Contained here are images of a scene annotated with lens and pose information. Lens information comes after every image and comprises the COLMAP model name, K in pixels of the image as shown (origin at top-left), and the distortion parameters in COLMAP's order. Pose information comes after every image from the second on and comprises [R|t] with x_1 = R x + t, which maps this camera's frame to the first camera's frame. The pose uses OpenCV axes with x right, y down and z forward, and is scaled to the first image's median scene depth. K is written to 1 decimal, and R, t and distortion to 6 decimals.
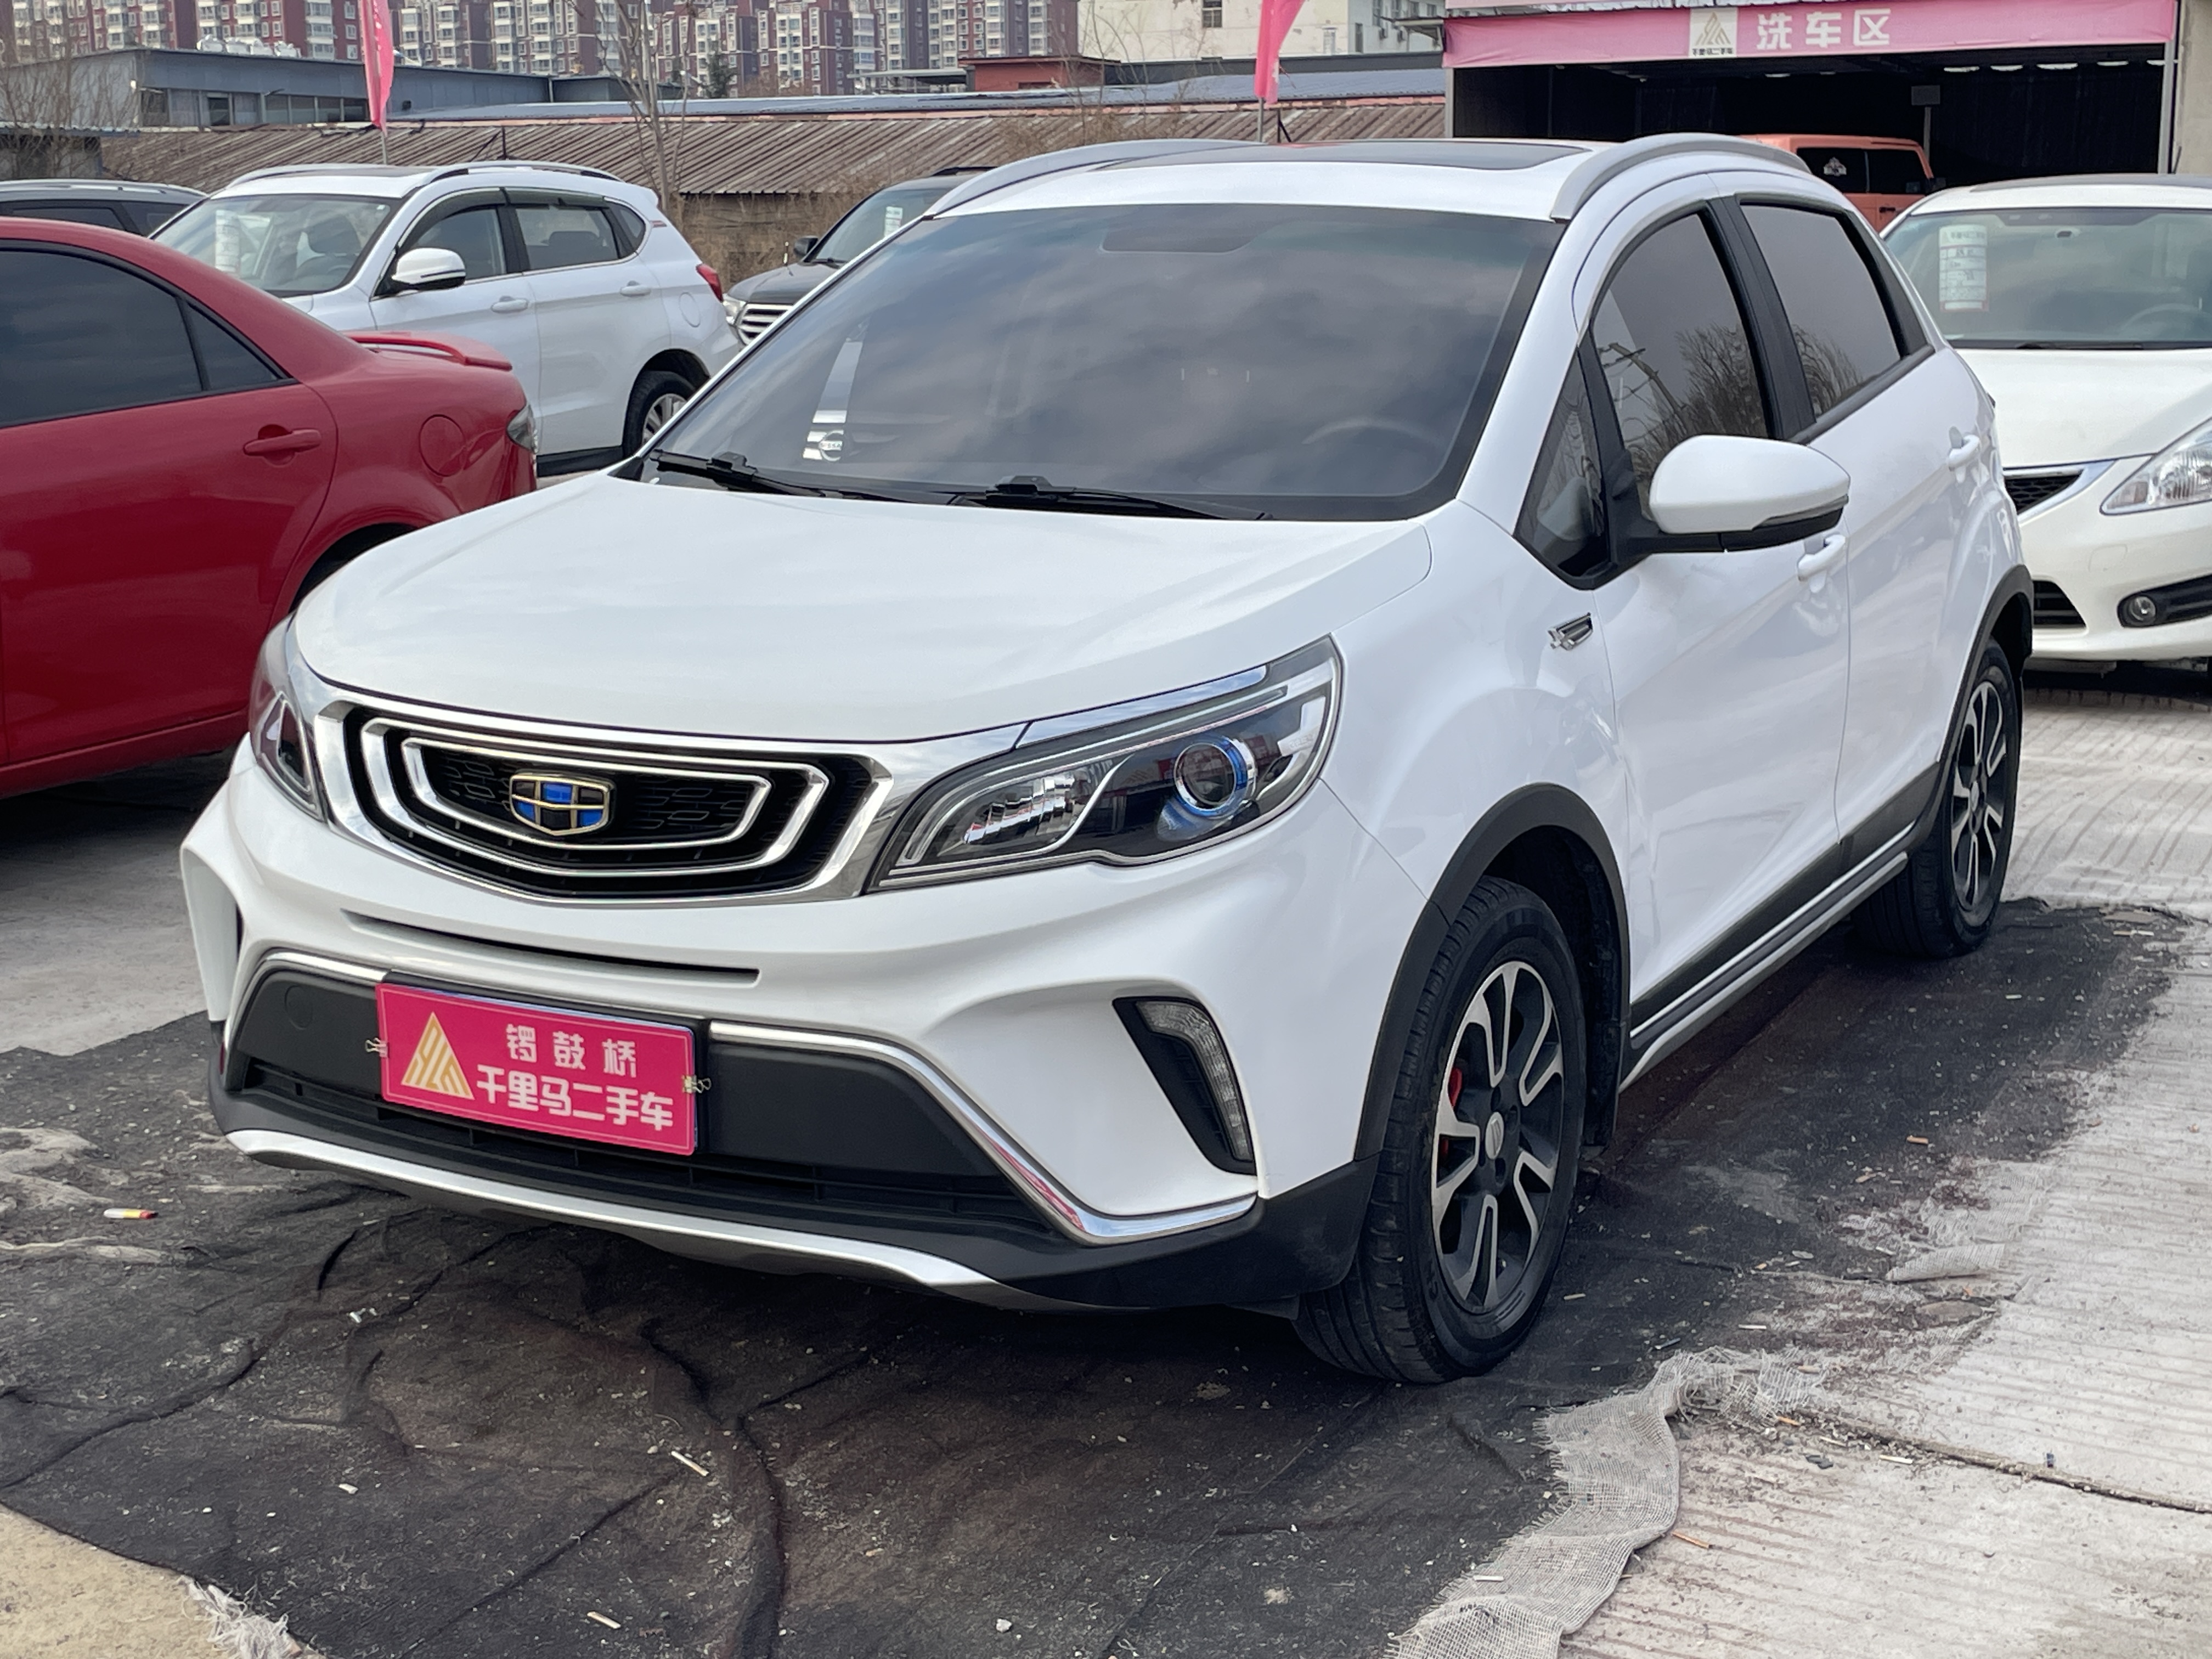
lens RADIAL K [[2941.3, 0, 931.2], [0, 2941.3, 873.8], [0, 0, 1]] dist [0.182141, -0.014237]
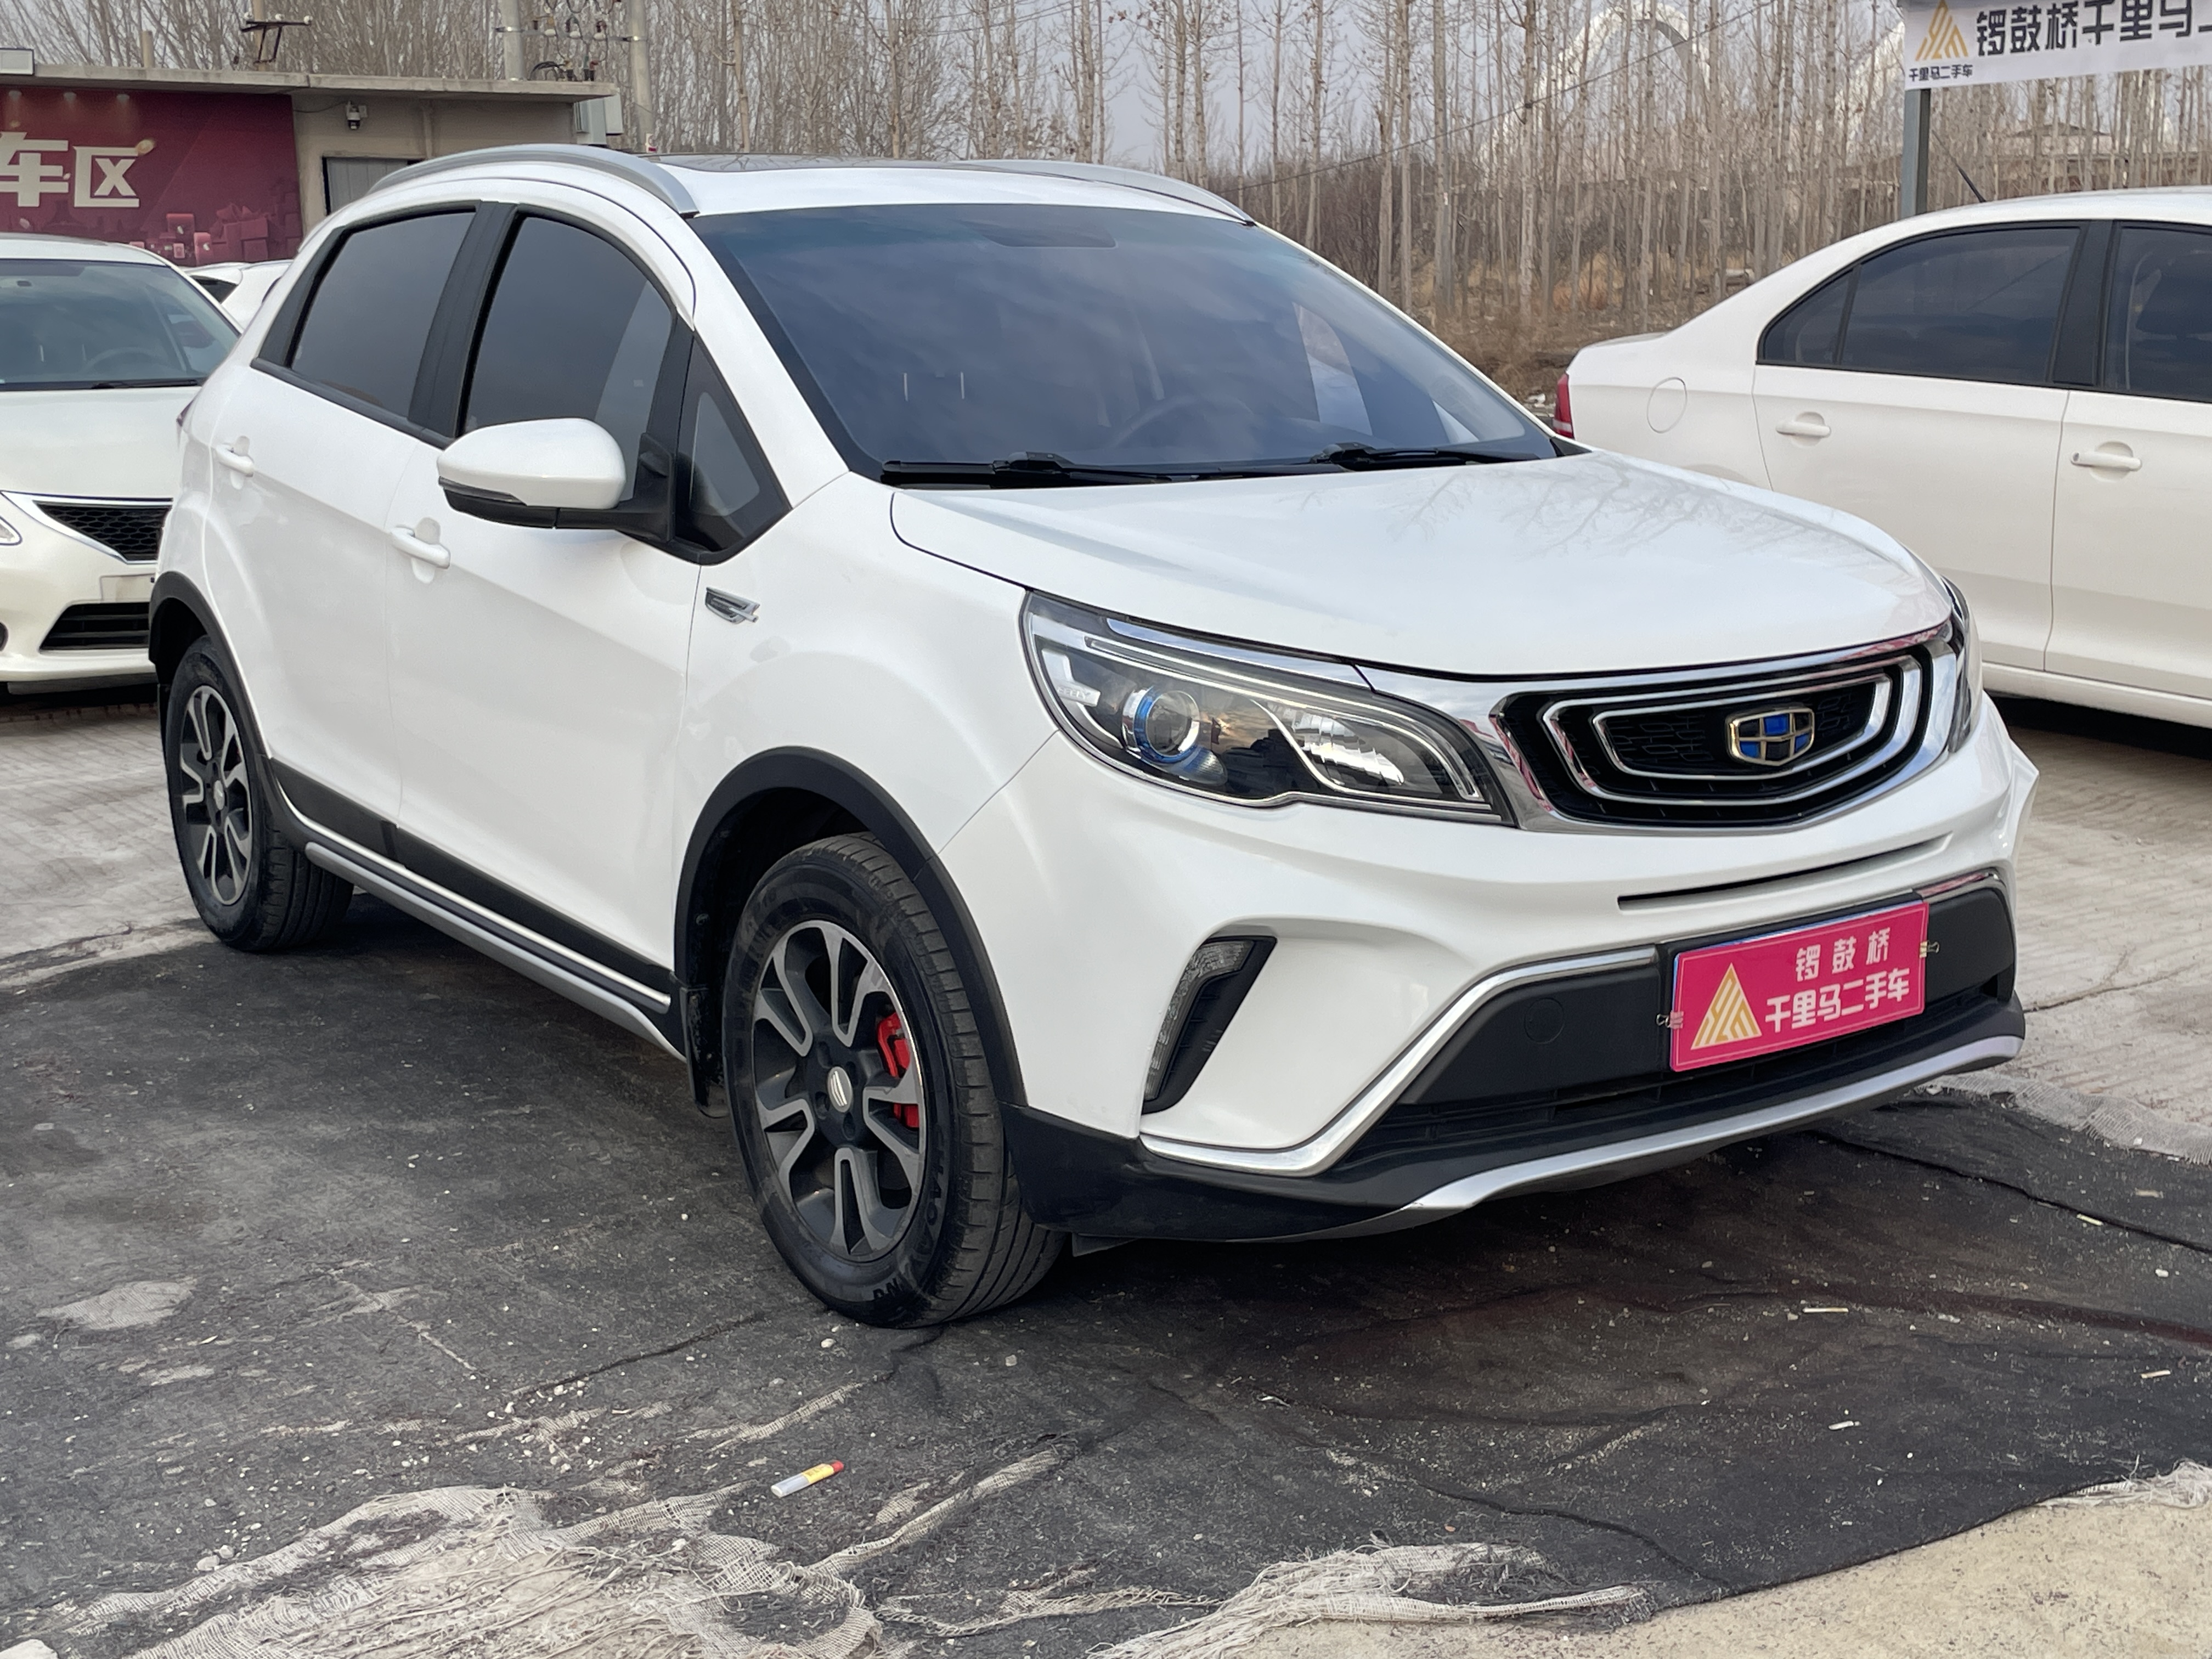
lens RADIAL K [[2659.9, 0, 1106.0], [0, 2659.9, 829.5], [0, 0, 1]] dist [0.128312, -0.198619]
pose [[0.398275, -0.177128, 0.900002, -1.095405], [0.198095, 0.974633, 0.104154, -0.138888], [-0.895620, 0.136804, 0.423260, 0.816053]]
